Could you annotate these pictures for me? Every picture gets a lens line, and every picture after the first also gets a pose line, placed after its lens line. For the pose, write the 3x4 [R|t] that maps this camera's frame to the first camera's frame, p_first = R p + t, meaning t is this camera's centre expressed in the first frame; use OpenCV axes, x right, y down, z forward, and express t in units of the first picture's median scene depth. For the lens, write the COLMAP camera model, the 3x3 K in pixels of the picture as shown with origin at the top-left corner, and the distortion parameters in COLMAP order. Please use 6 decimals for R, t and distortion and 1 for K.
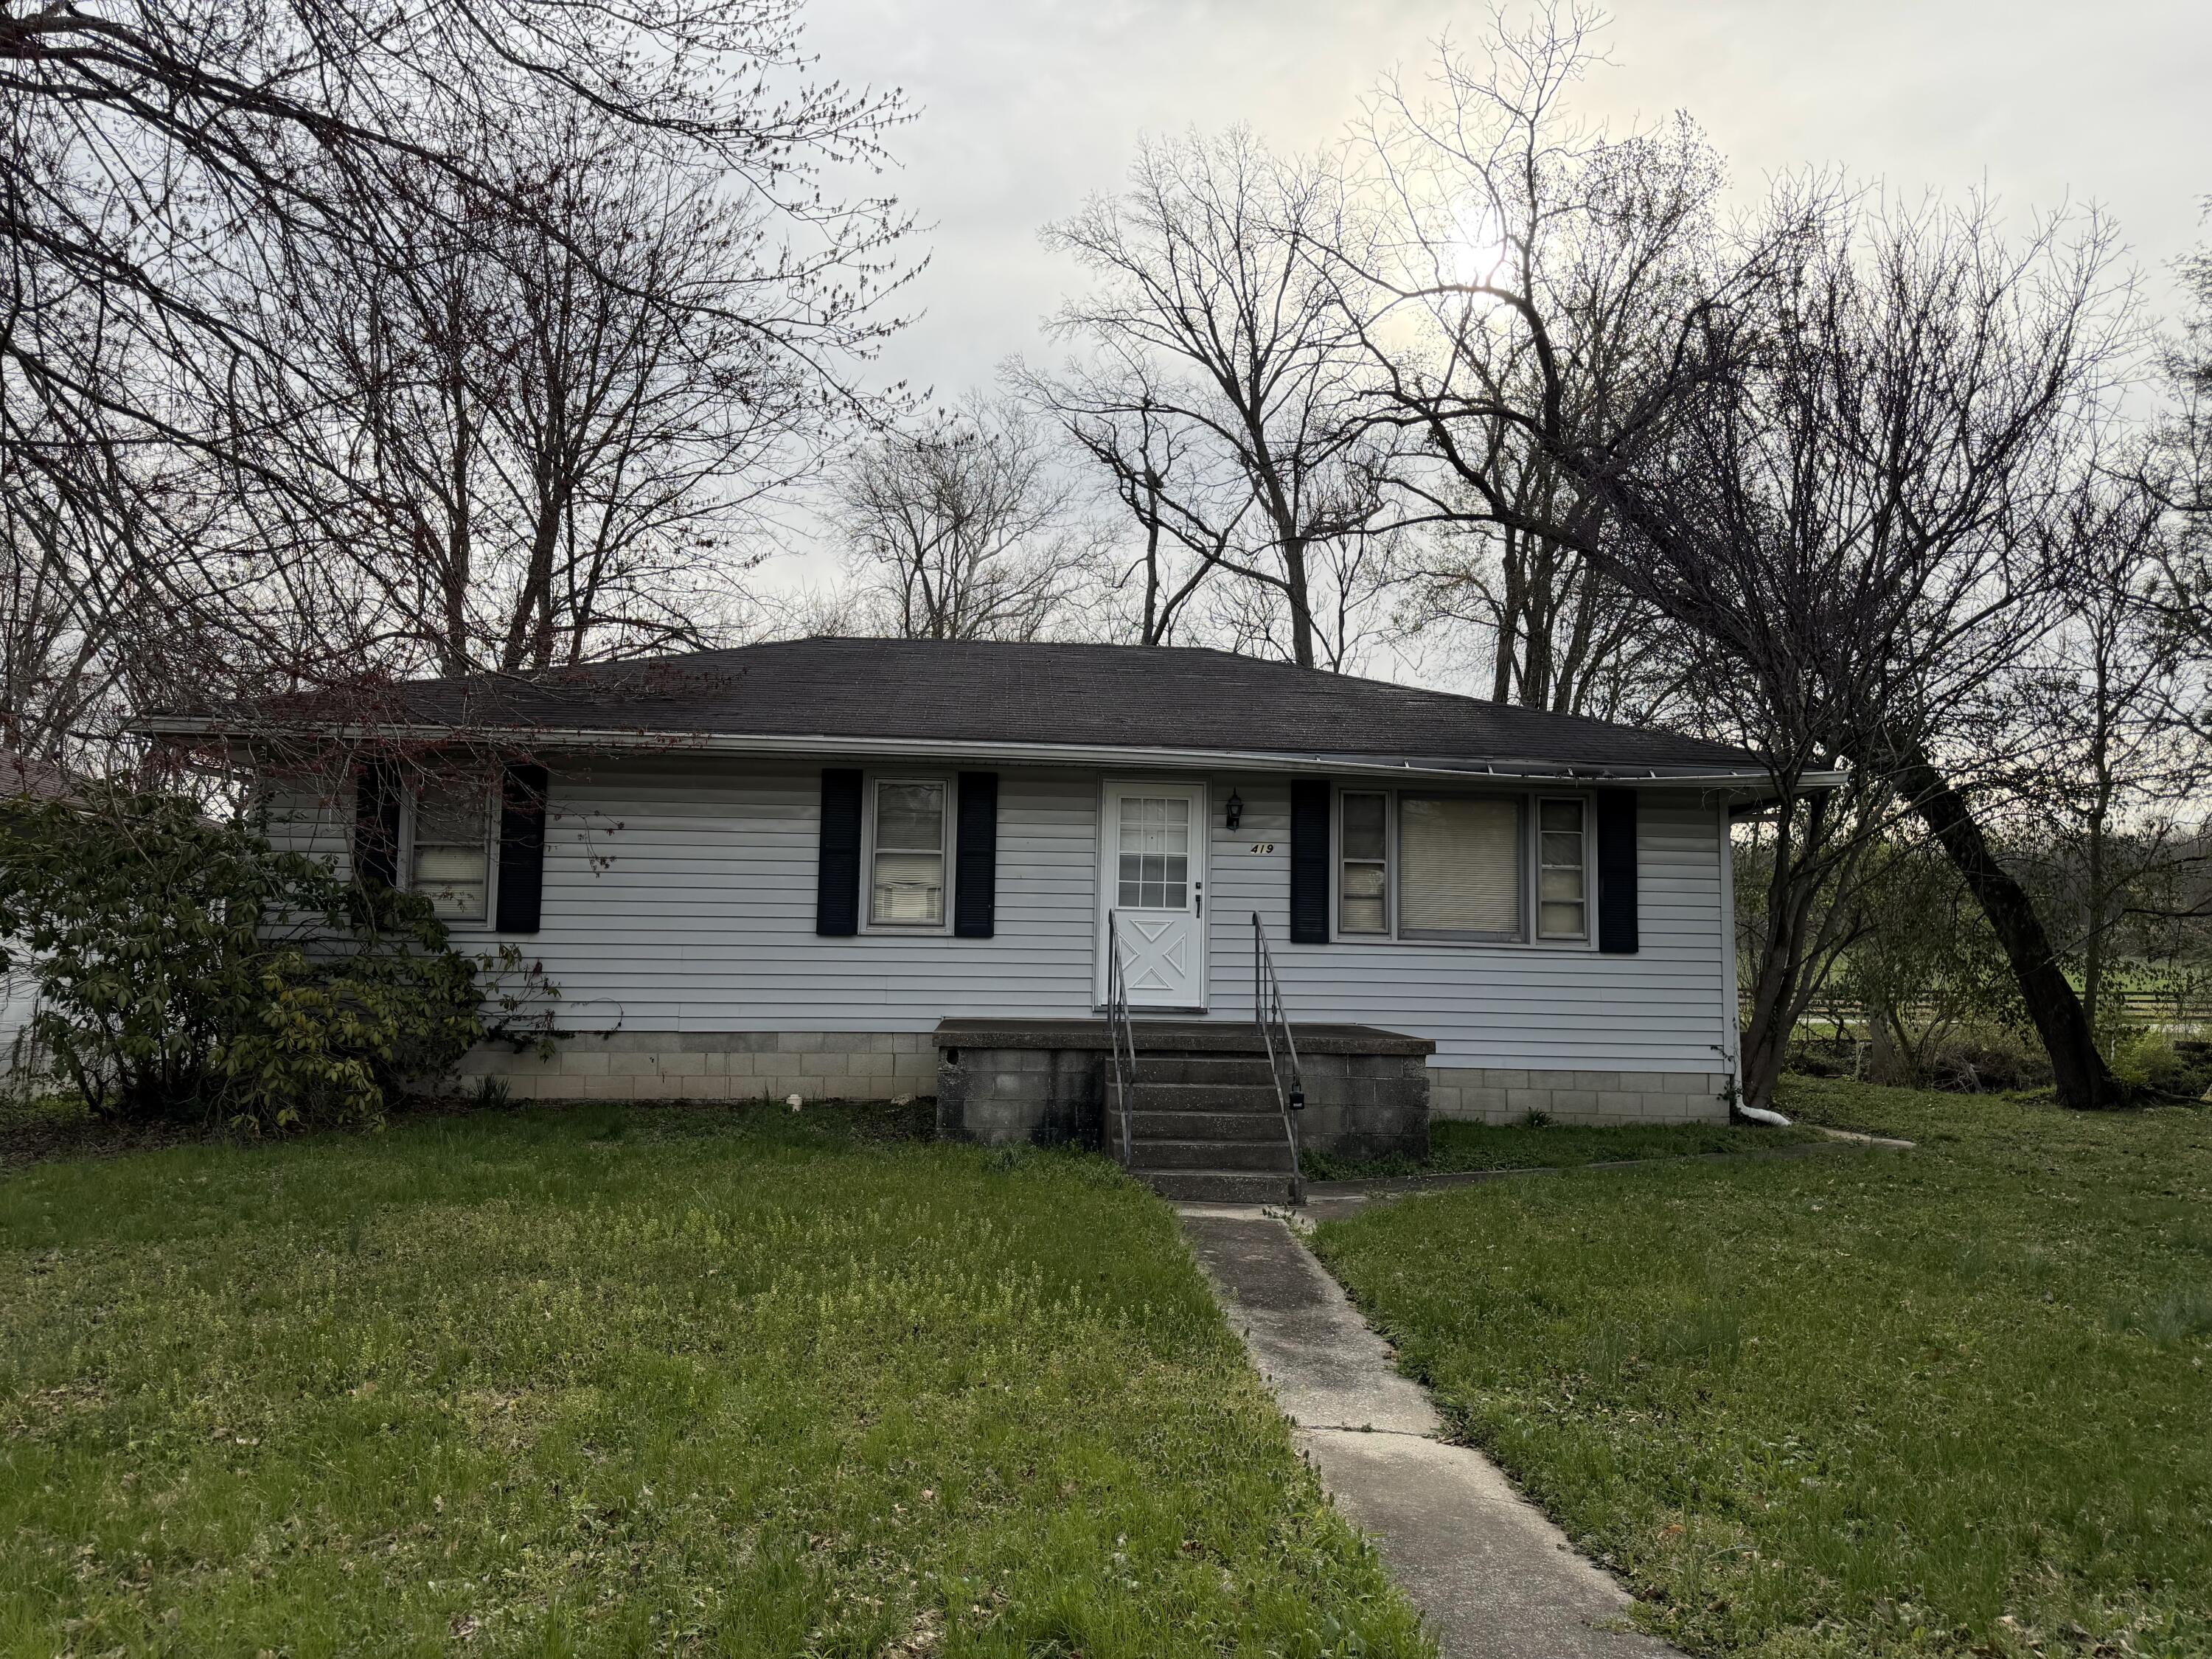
lens RADIAL K [[1550.0, 0, 1076.9], [0, 1550.0, 844.8], [0, 0, 1]] dist [0.180779, -0.355842]
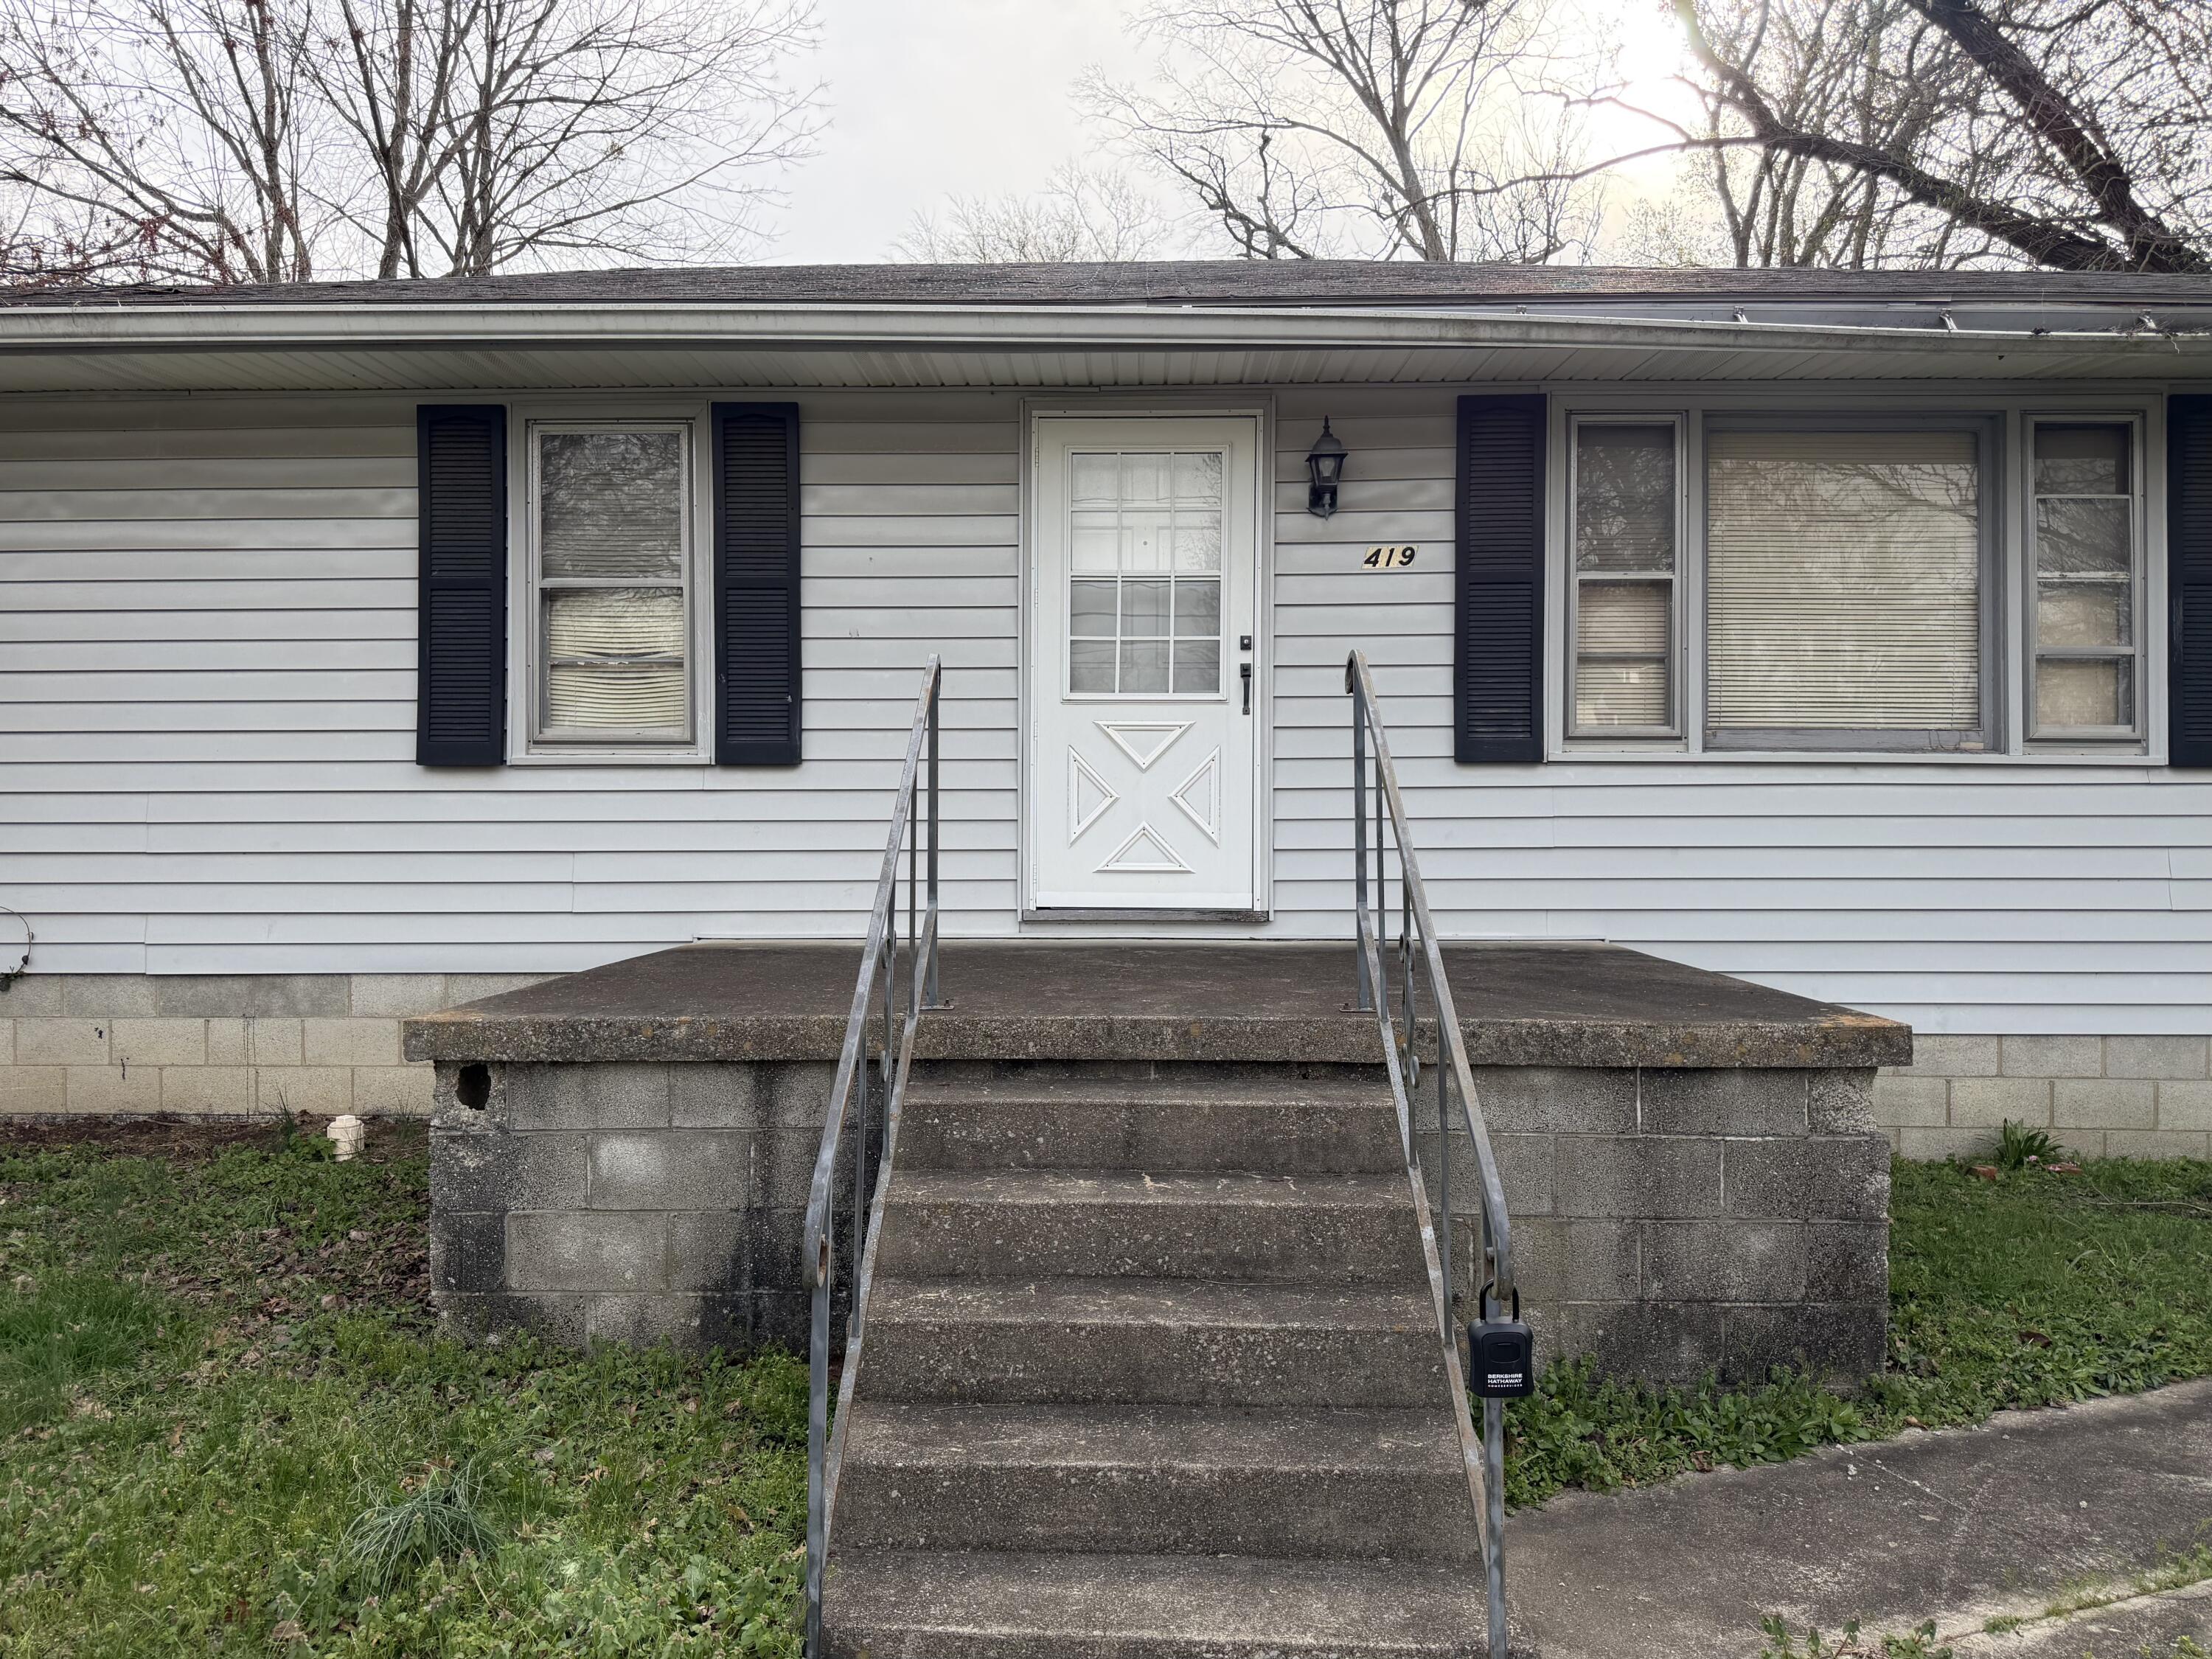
lens RADIAL K [[1550.0, 0, 1076.9], [0, 1550.0, 844.8], [0, 0, 1]] dist [0.180779, -0.355842]
pose [[0.995296, -0.017122, -0.095355, 0.071509], [0.025262, 0.996076, 0.084825, 0.045143], [0.093529, -0.086835, 0.991823, 0.539263]]
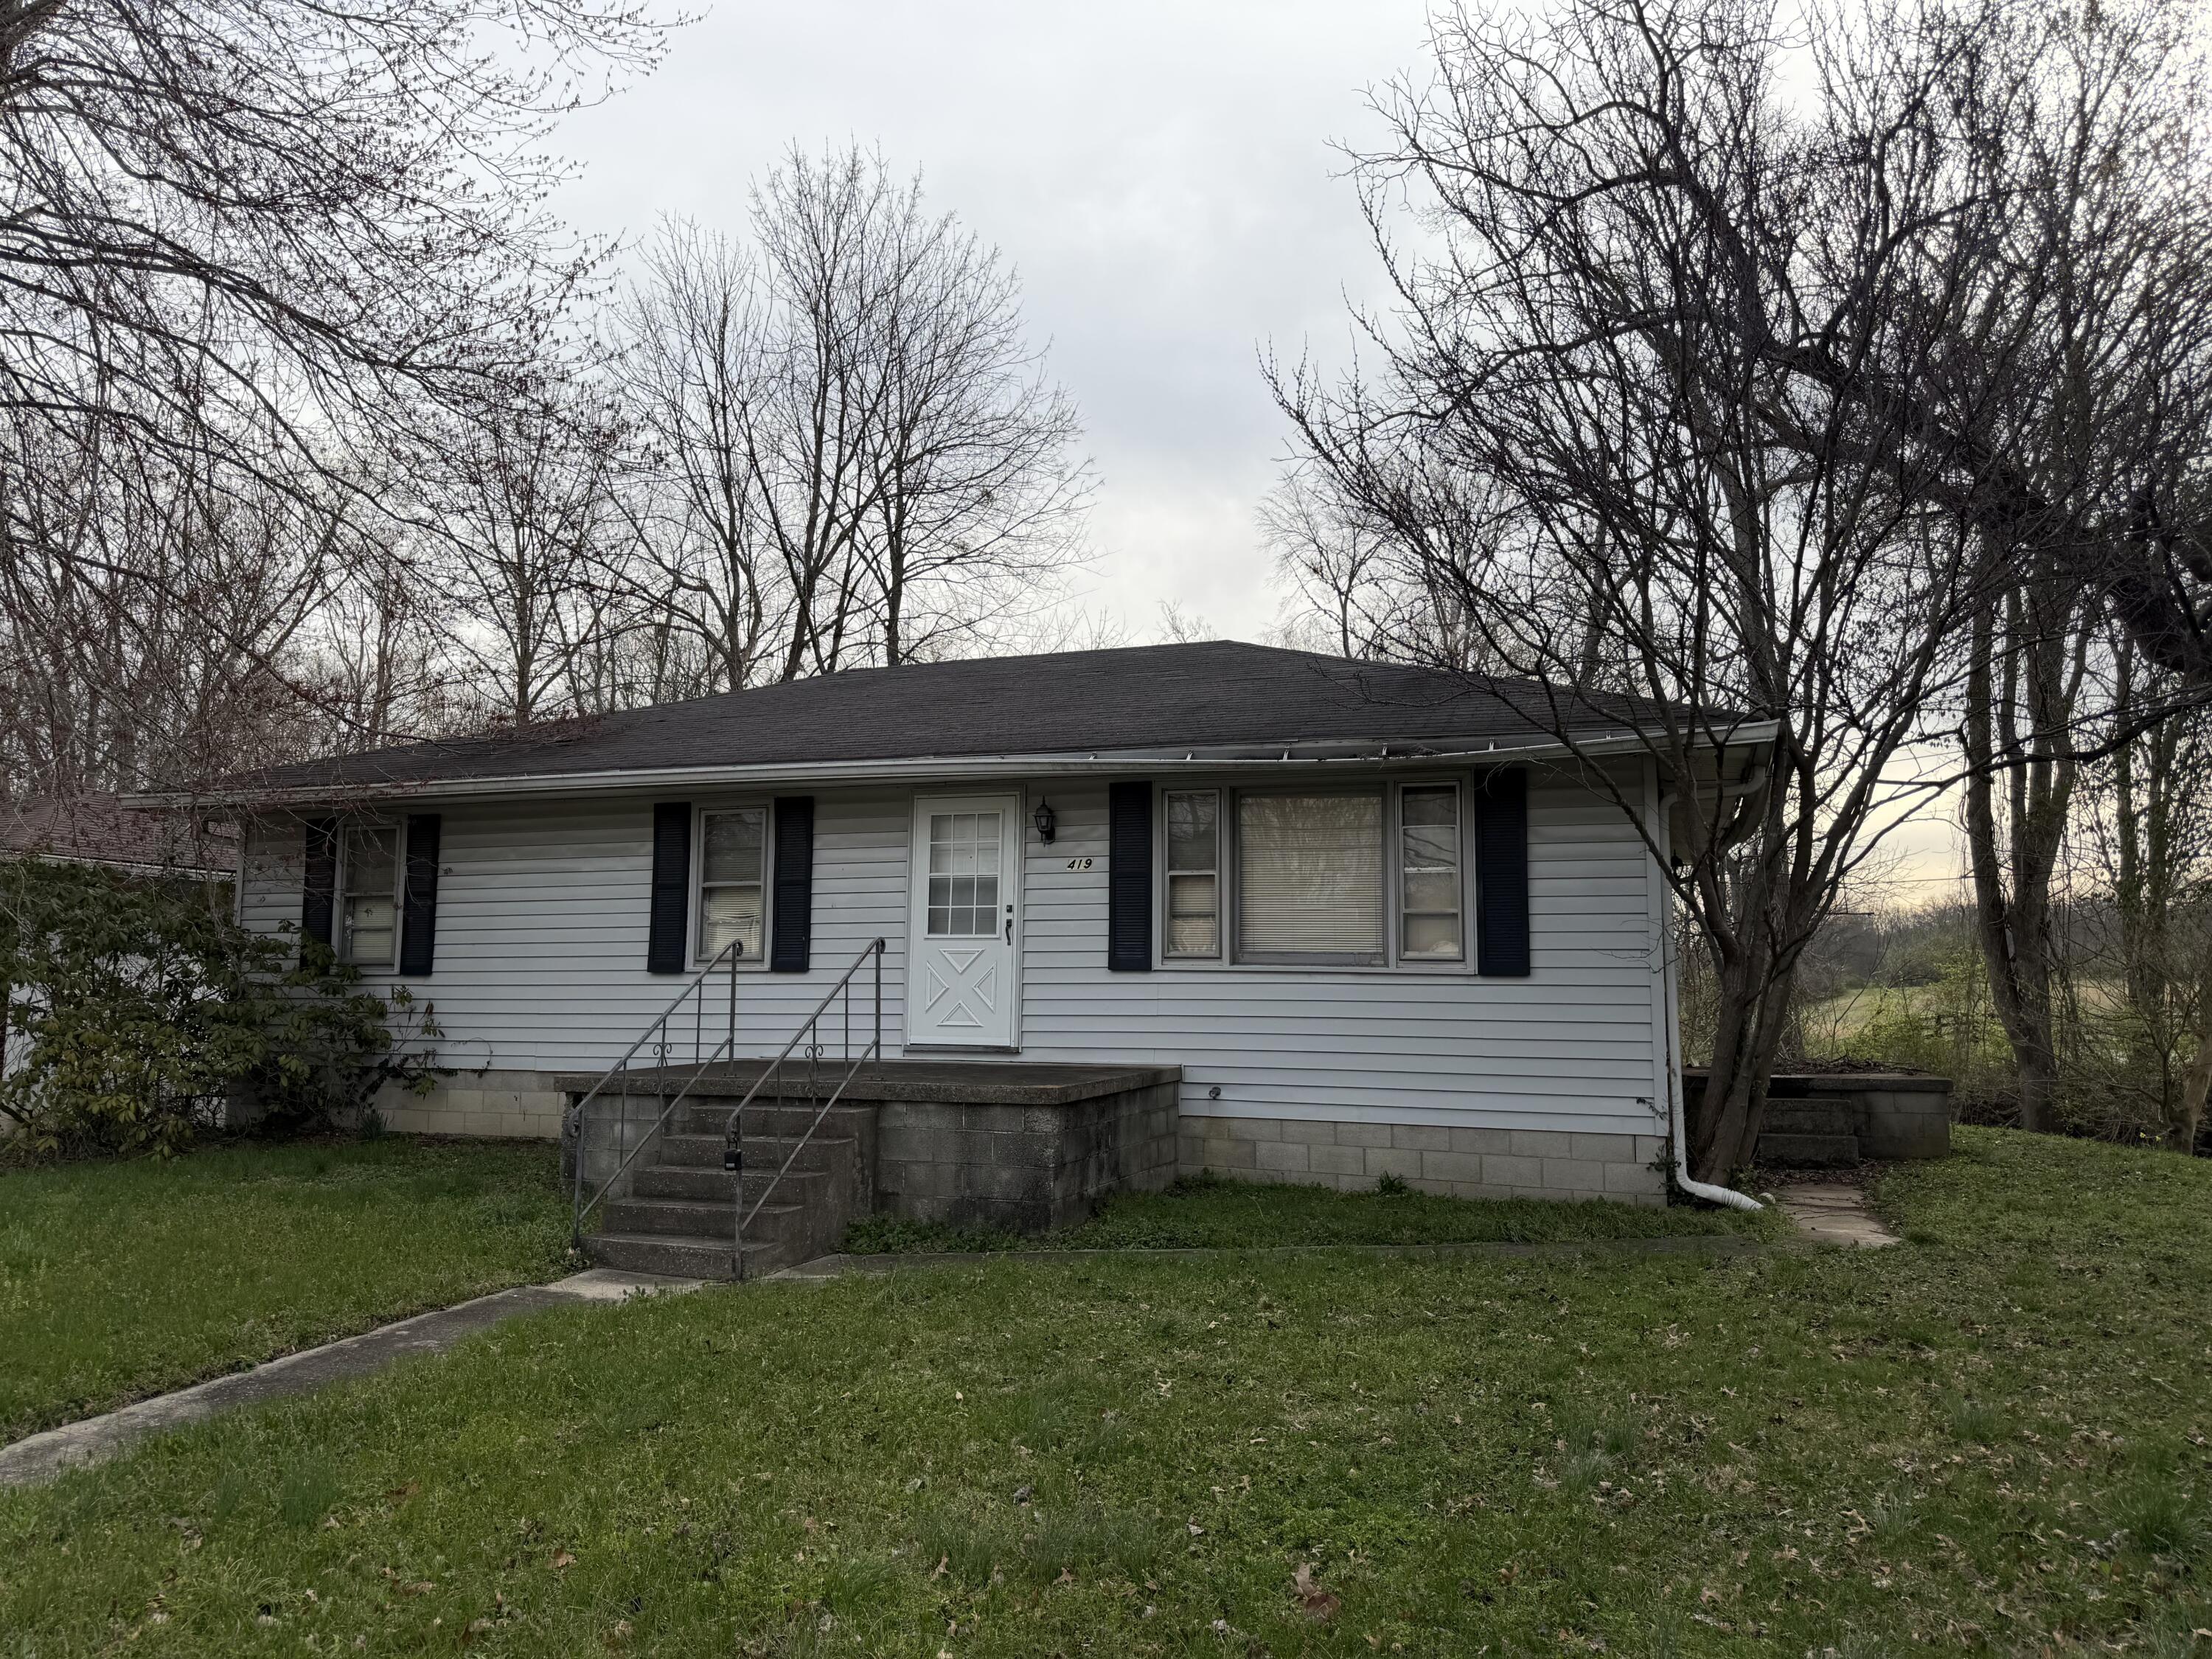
lens RADIAL K [[1550.0, 0, 1076.9], [0, 1550.0, 844.8], [0, 0, 1]] dist [0.180779, -0.355842]
pose [[0.910591, -0.050950, -0.410157, 0.480341], [0.041382, 0.998625, -0.032176, 0.019909], [0.411233, 0.012326, 0.911447, 0.206181]]
